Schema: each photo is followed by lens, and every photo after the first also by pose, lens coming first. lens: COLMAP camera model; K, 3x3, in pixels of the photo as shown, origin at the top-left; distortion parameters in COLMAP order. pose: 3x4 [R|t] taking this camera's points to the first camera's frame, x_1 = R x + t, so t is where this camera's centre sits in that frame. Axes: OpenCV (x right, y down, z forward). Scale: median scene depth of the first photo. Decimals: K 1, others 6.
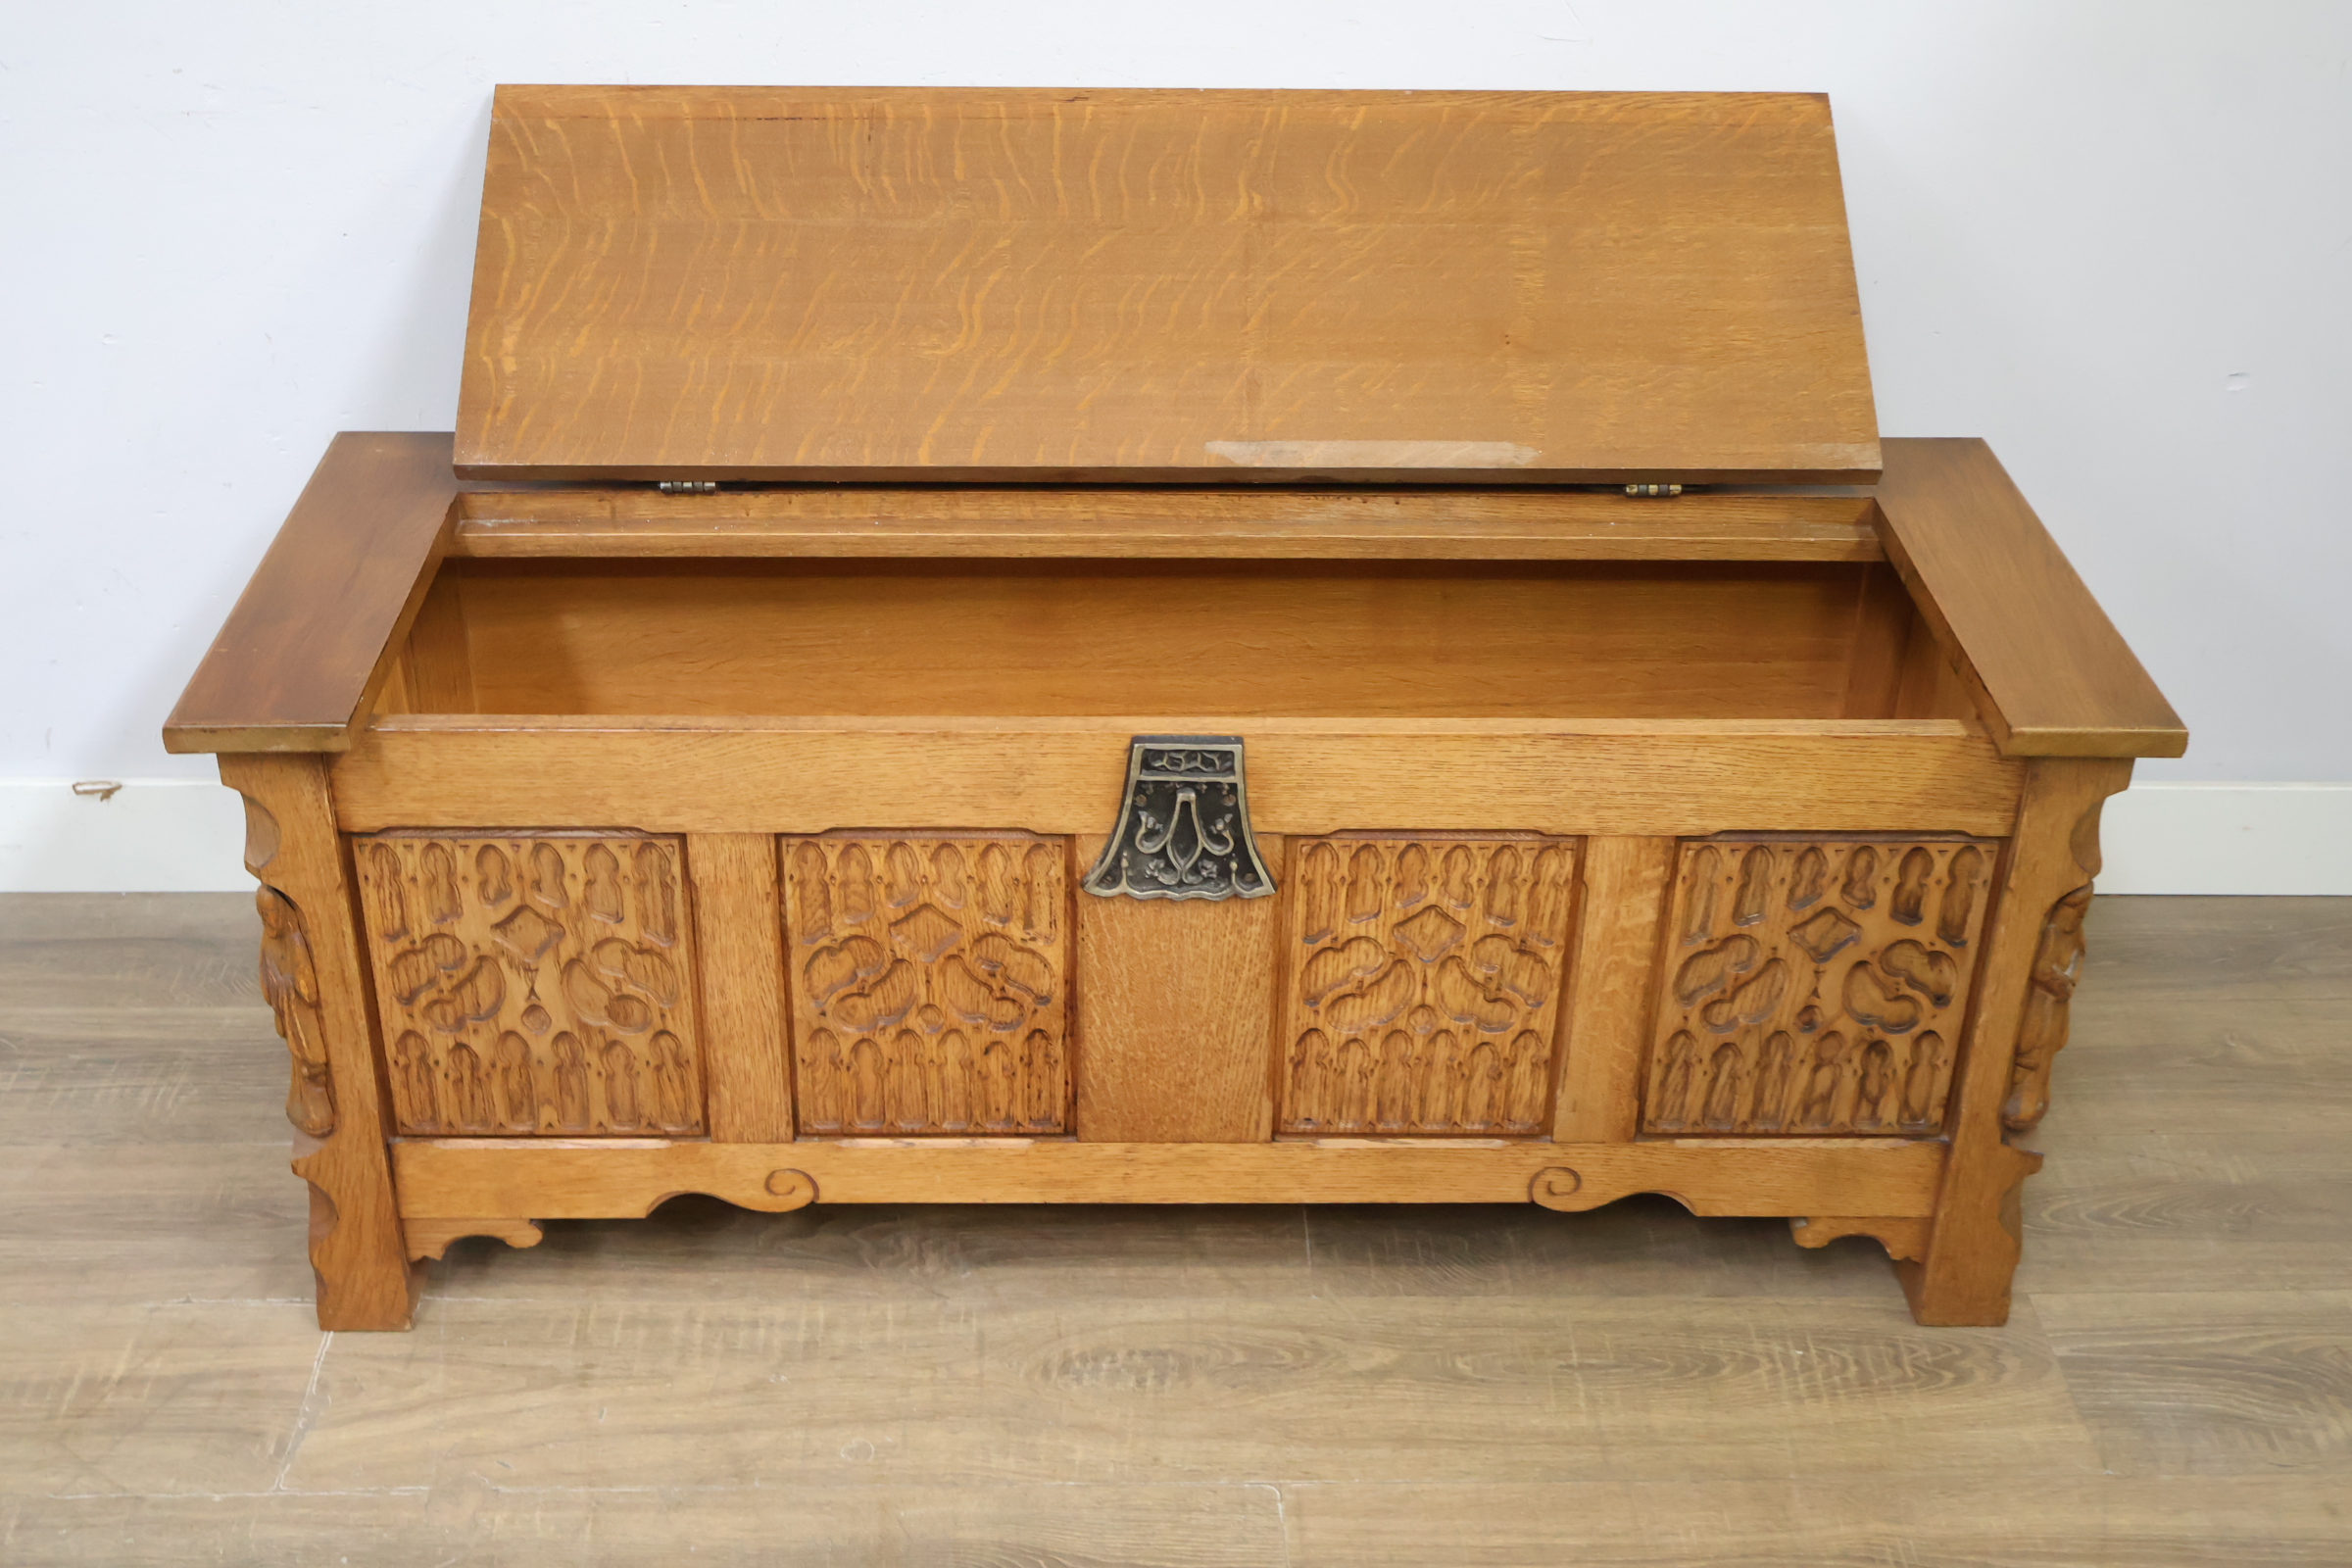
lens RADIAL K [[2754.8, 0, 1165.0], [0, 2754.8, 793.8], [0, 0, 1]] dist [0.000529, 0.000000]
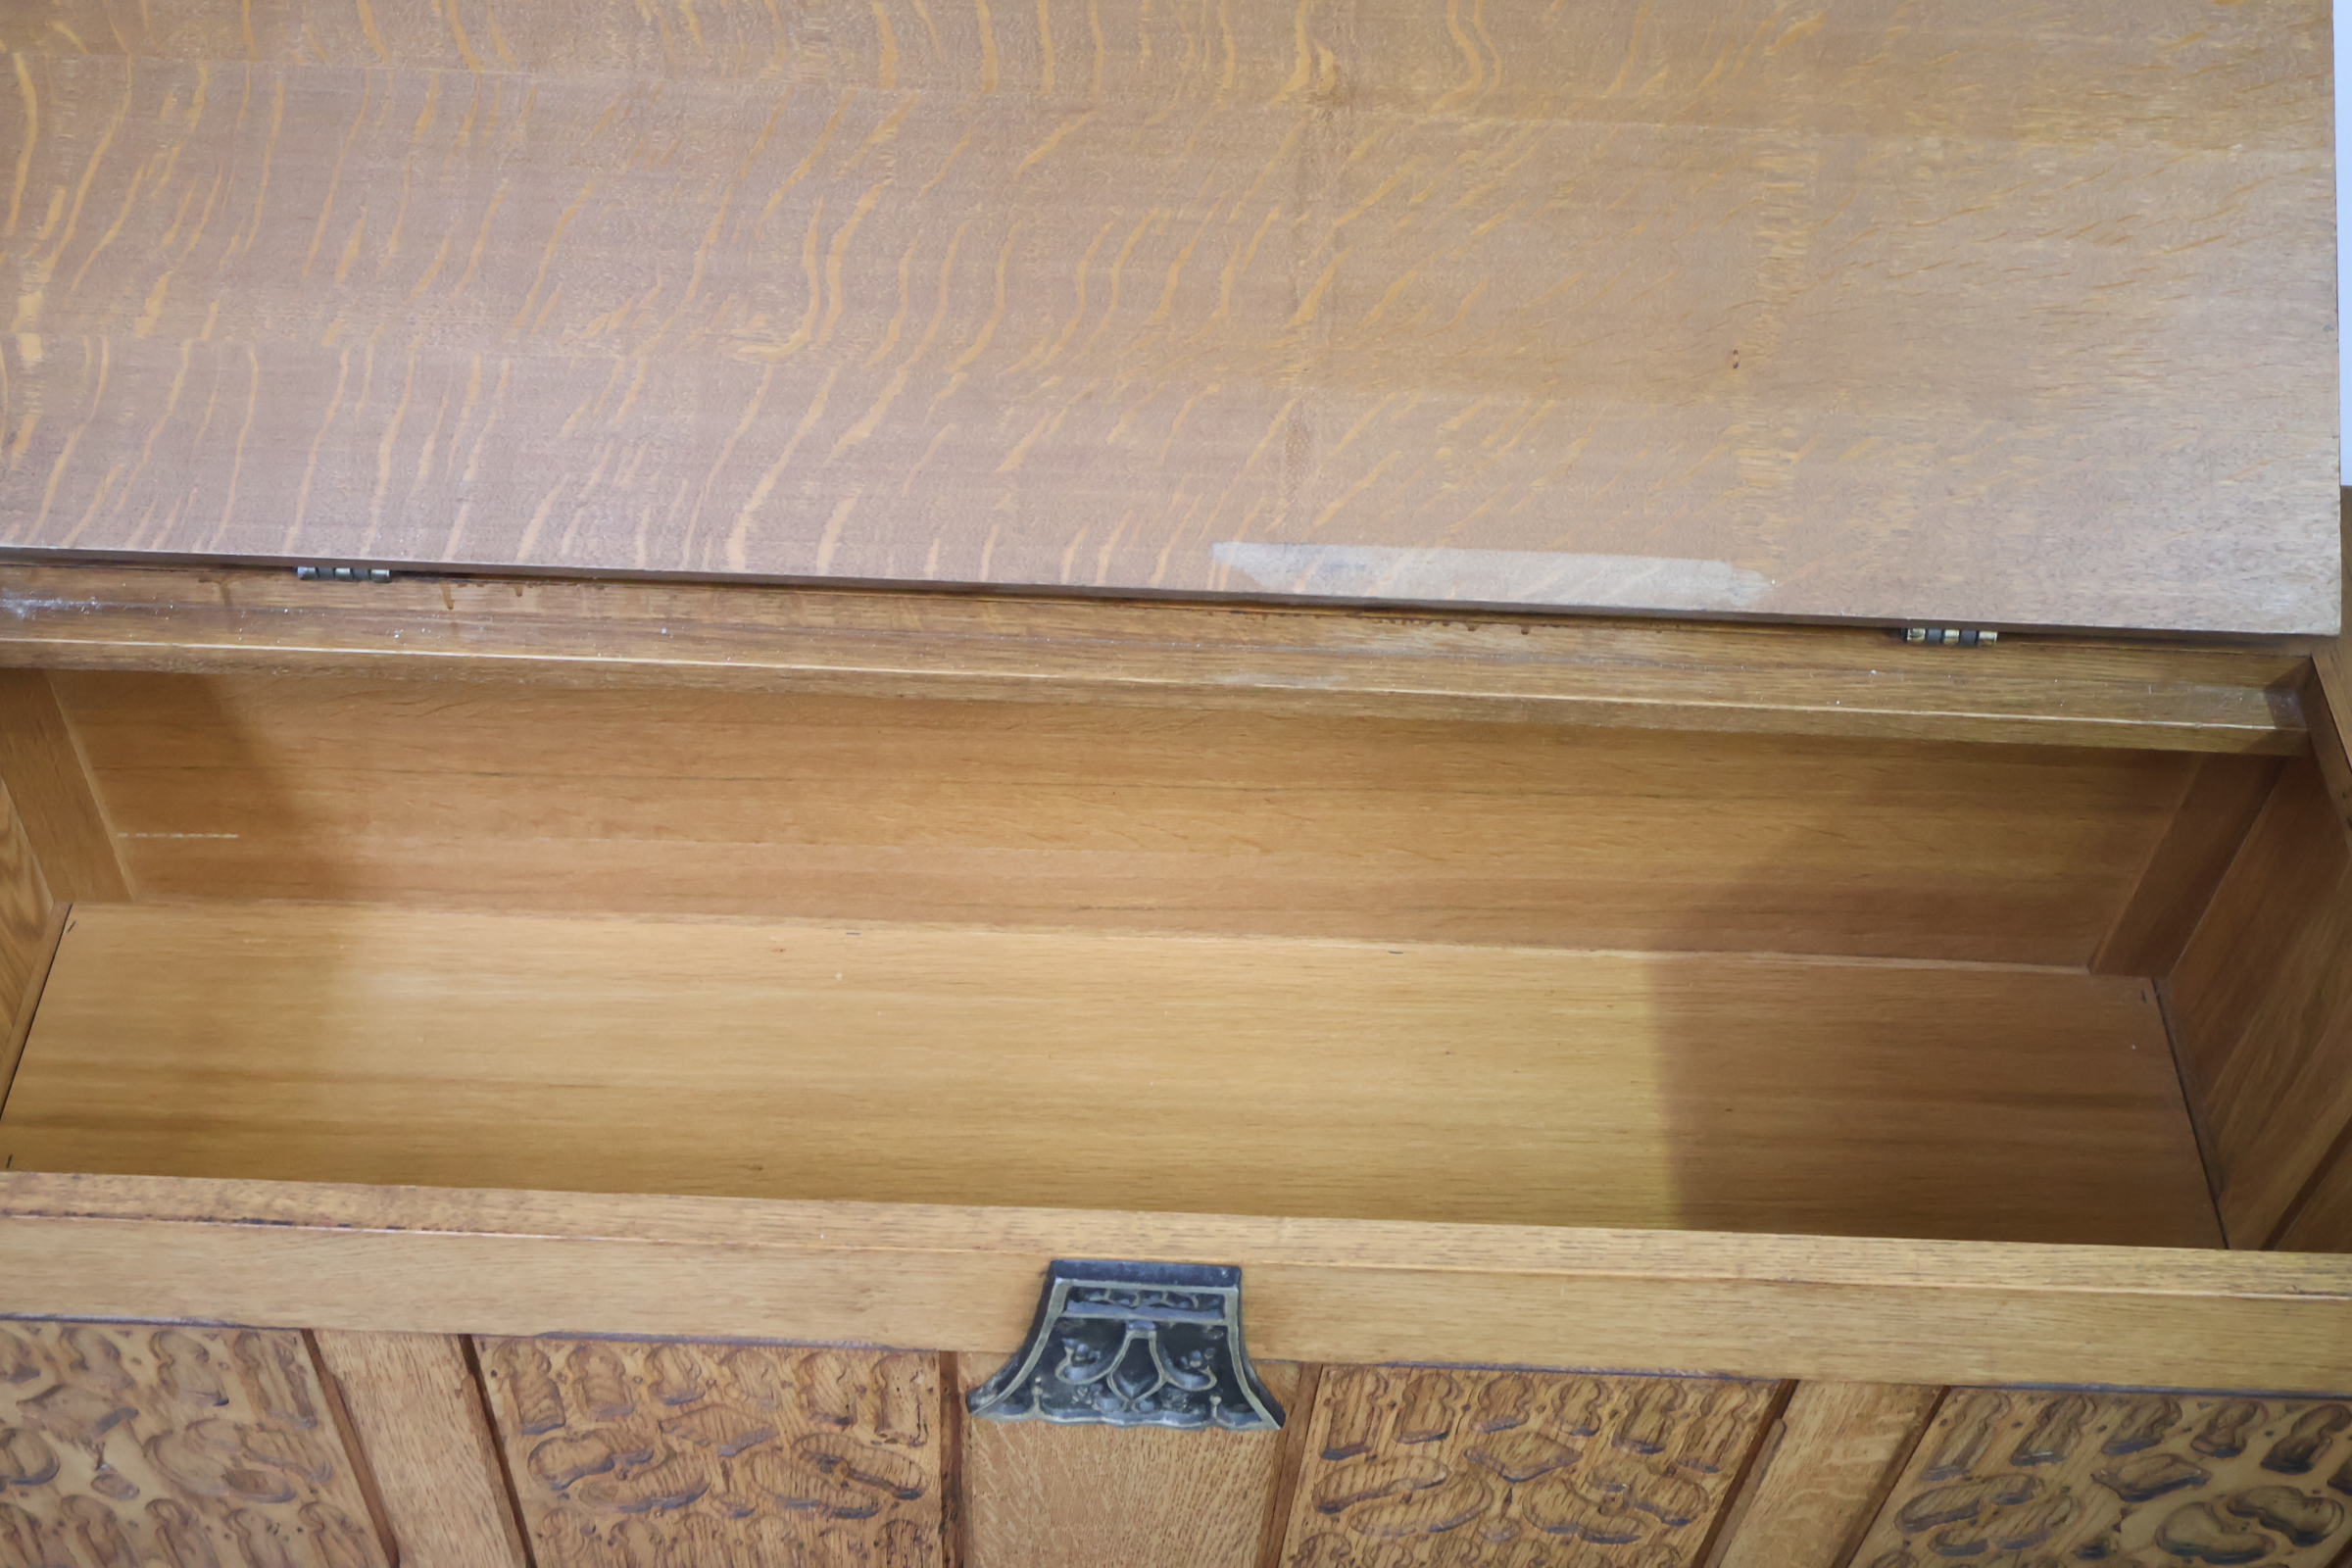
lens RADIAL K [[2754.8, 0, 1159.2], [0, 2754.8, 792.0], [0, 0, 1]] dist [0.000529, 0.000000]
pose [[0.998913, 0.046467, 0.003655, 0.003736], [-0.045083, 0.943269, 0.328955, -0.283976], [0.011838, -0.328763, 0.944338, 0.440802]]
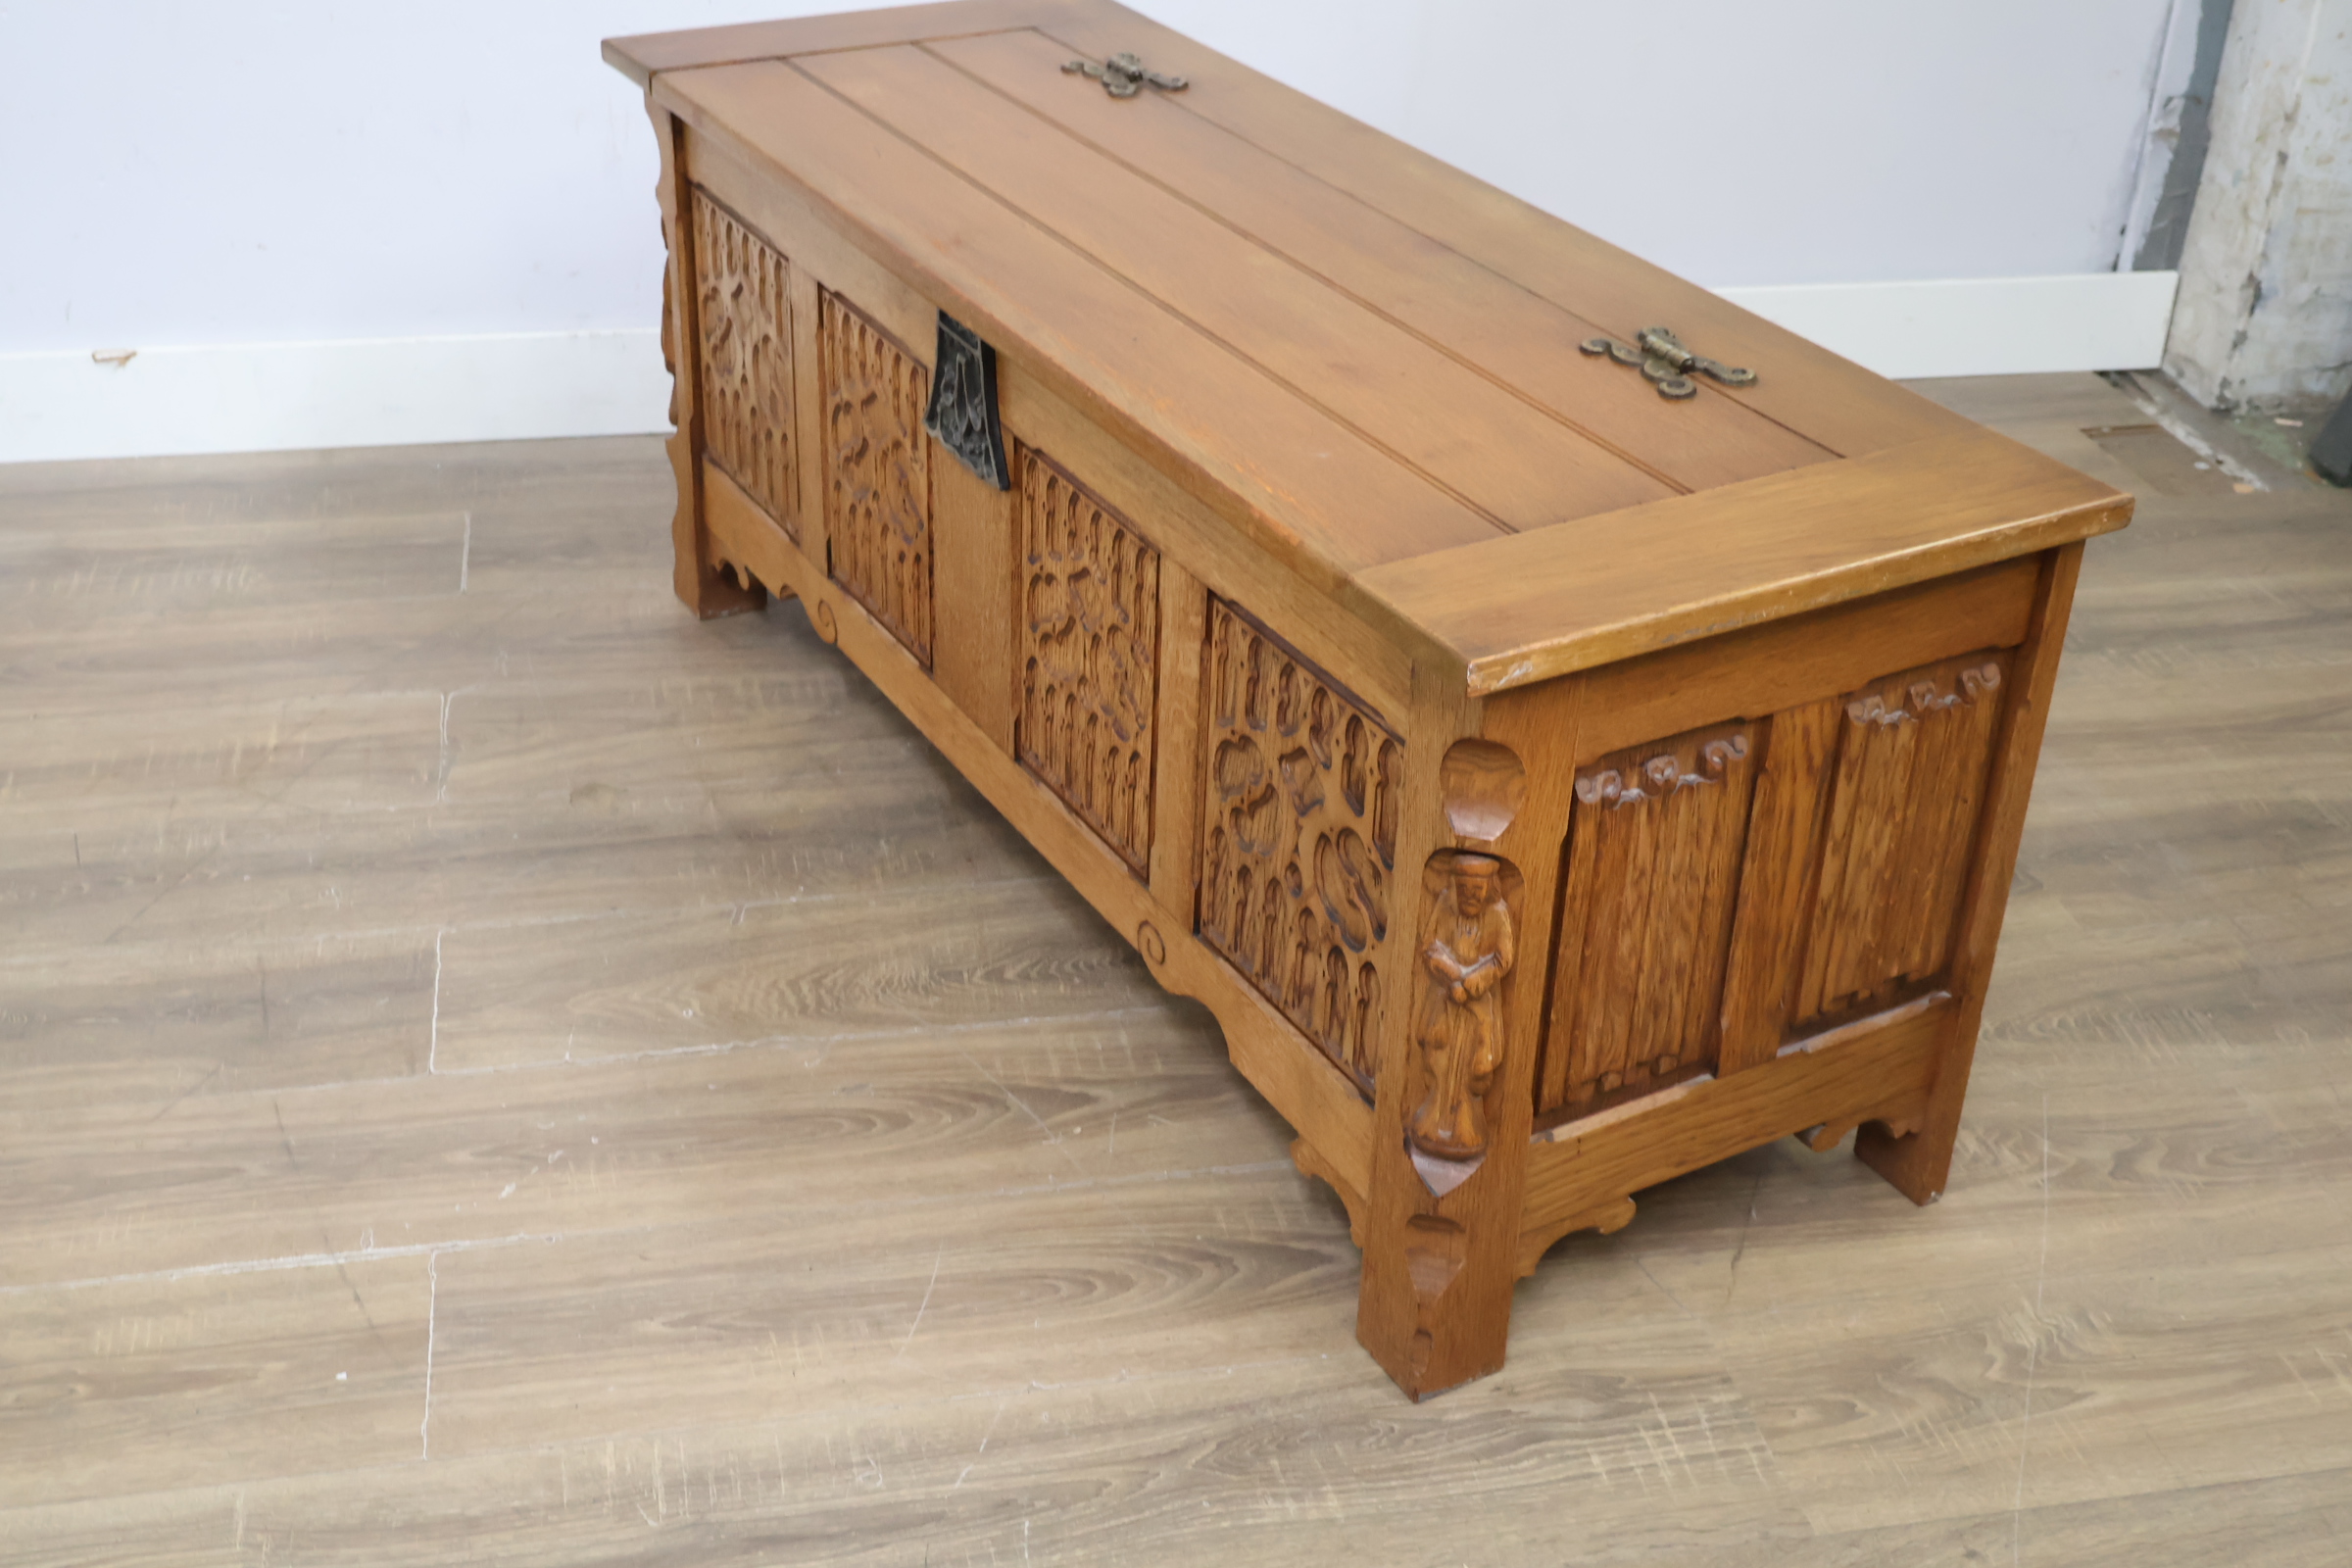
lens RADIAL K [[2754.8, 0, 1172.4], [0, 2754.8, 787.1], [0, 0, 1]] dist [0.000529, 0.000000]
pose [[0.985347, -0.070537, 0.155293, -0.188074], [0.071683, 0.997426, -0.001781, 0.263135], [-0.154767, 0.012887, 0.987867, -0.228285]]
